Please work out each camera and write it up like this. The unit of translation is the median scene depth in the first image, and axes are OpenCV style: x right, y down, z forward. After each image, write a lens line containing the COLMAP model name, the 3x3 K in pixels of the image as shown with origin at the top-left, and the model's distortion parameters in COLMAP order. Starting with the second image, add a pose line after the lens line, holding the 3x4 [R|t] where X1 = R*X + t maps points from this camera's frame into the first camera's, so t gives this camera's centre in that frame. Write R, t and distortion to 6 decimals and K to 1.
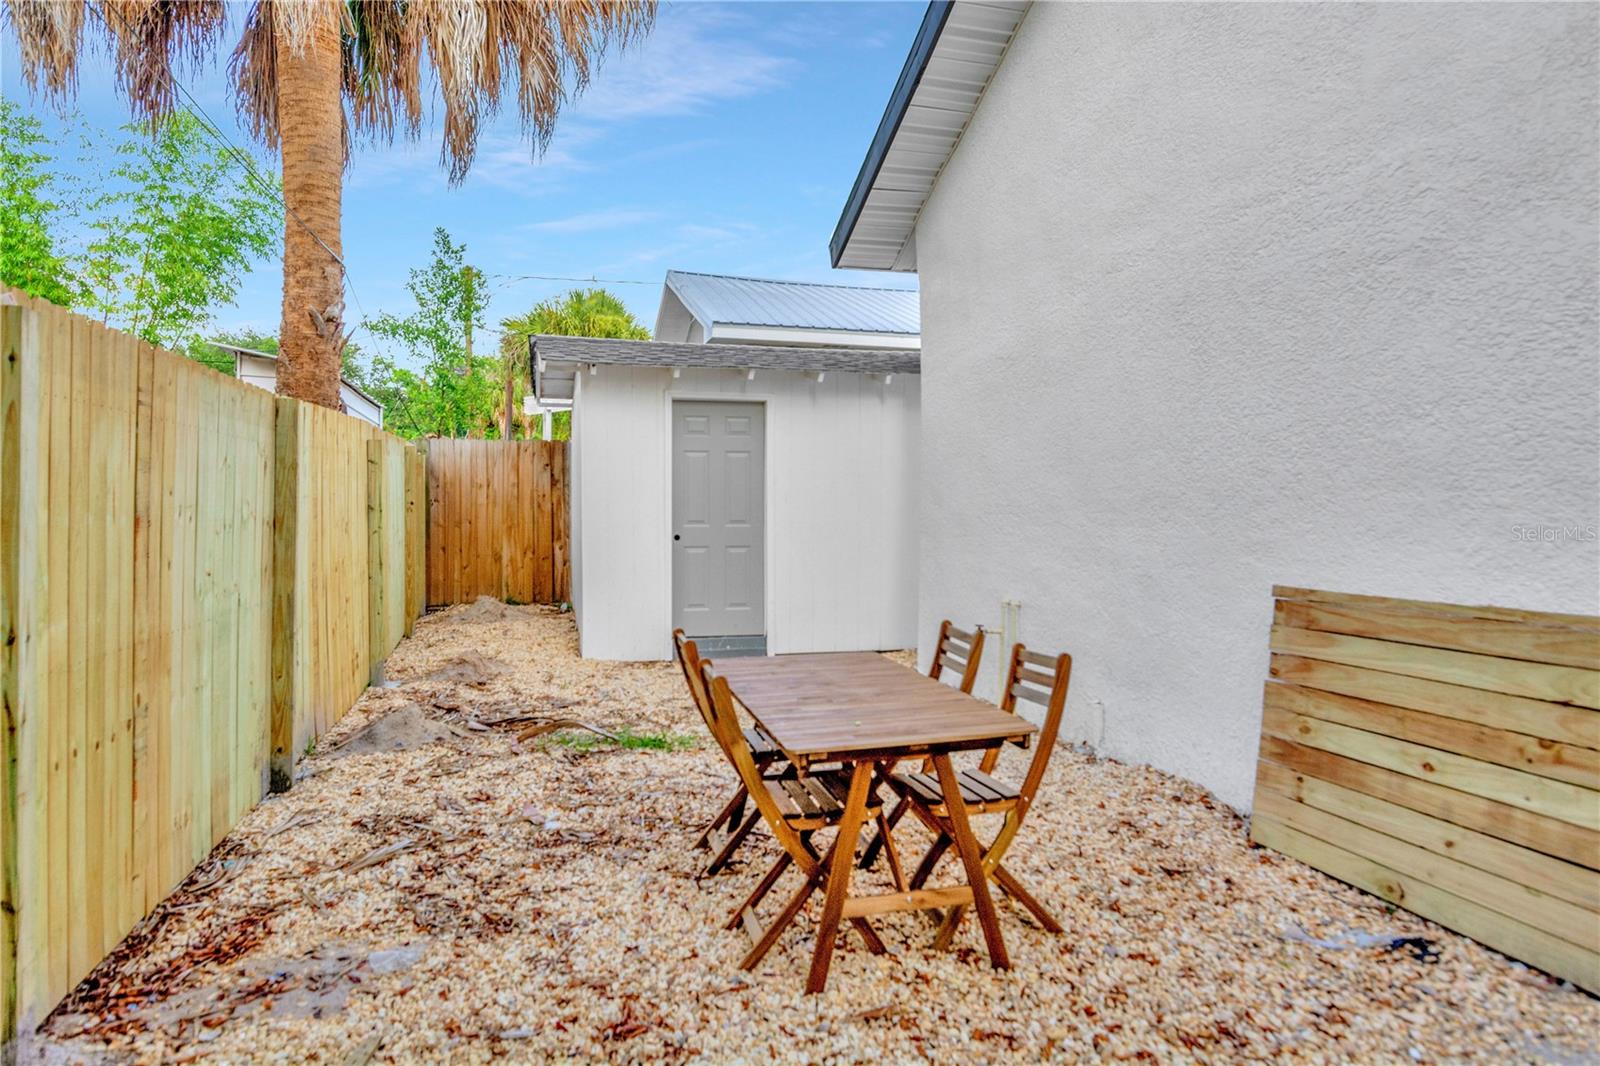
lens RADIAL K [[1014.8, 0, 801.8], [0, 1014.8, 527.1], [0, 0, 1]] dist [0.003857, 0.002726]
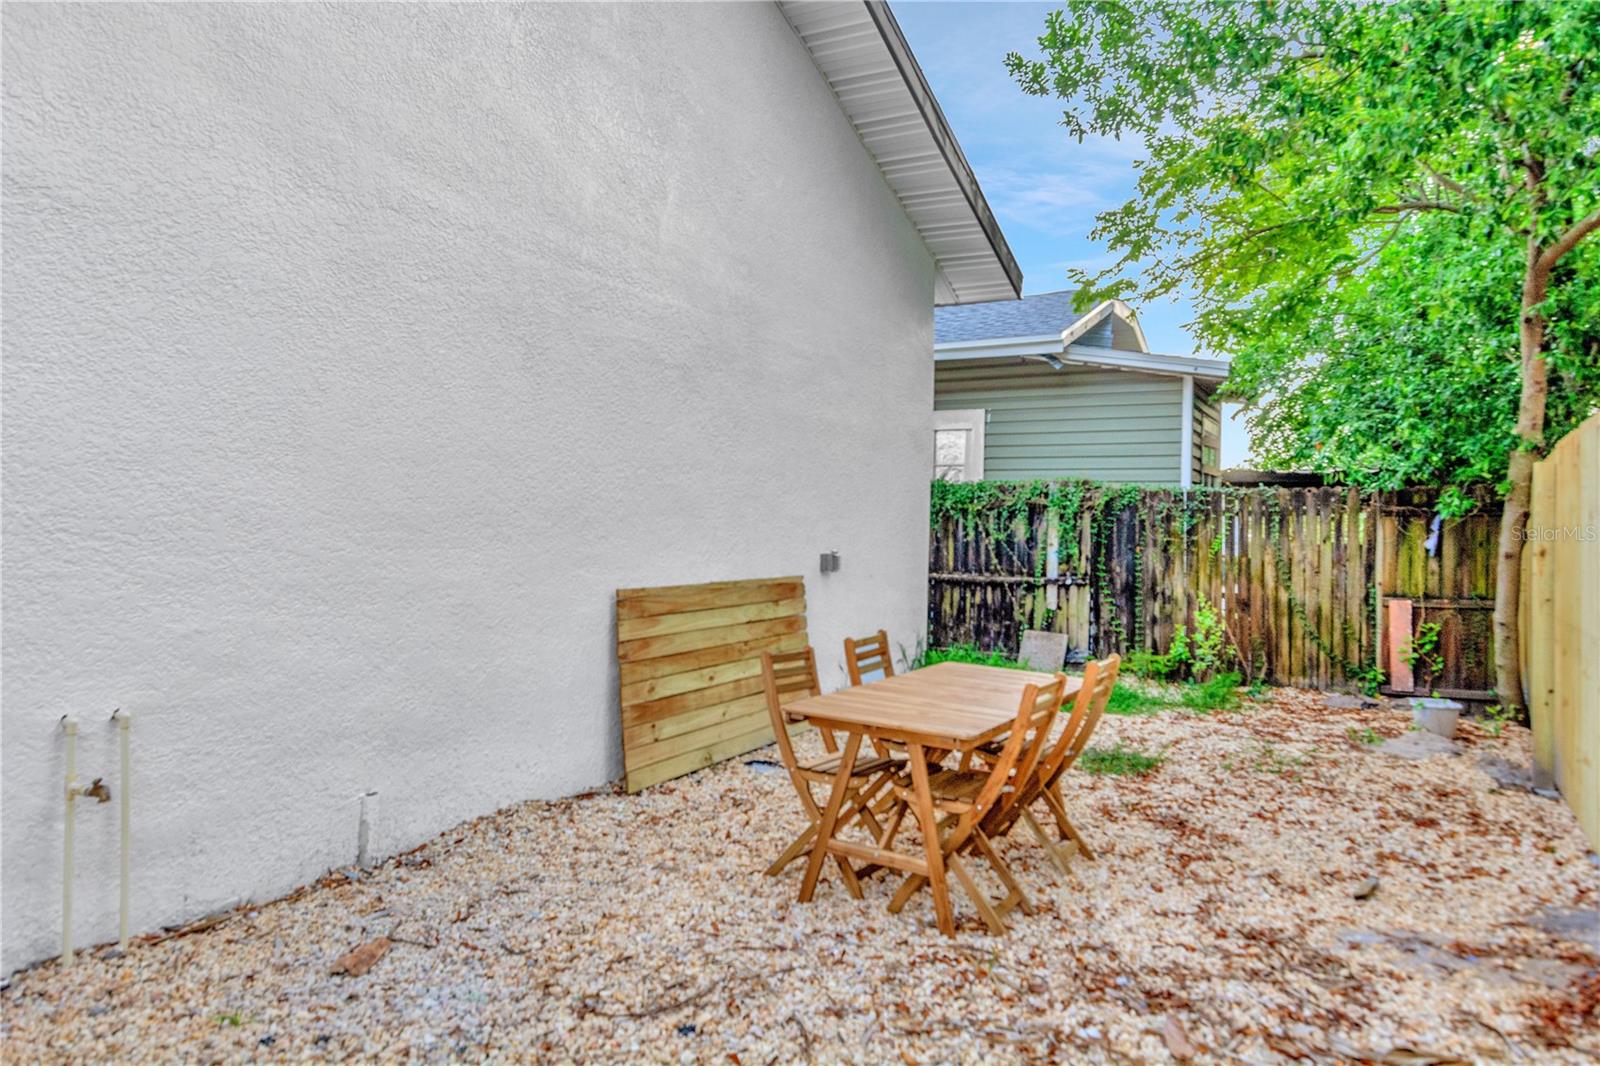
lens RADIAL K [[1014.8, 0, 802.3], [0, 1014.8, 533.7], [0, 0, 1]] dist [0.003857, 0.002726]
pose [[-0.712443, -0.016833, 0.701528, -0.610095], [-0.004330, 0.999799, 0.019592, -0.039167], [-0.701717, 0.010920, -0.712372, 1.835449]]
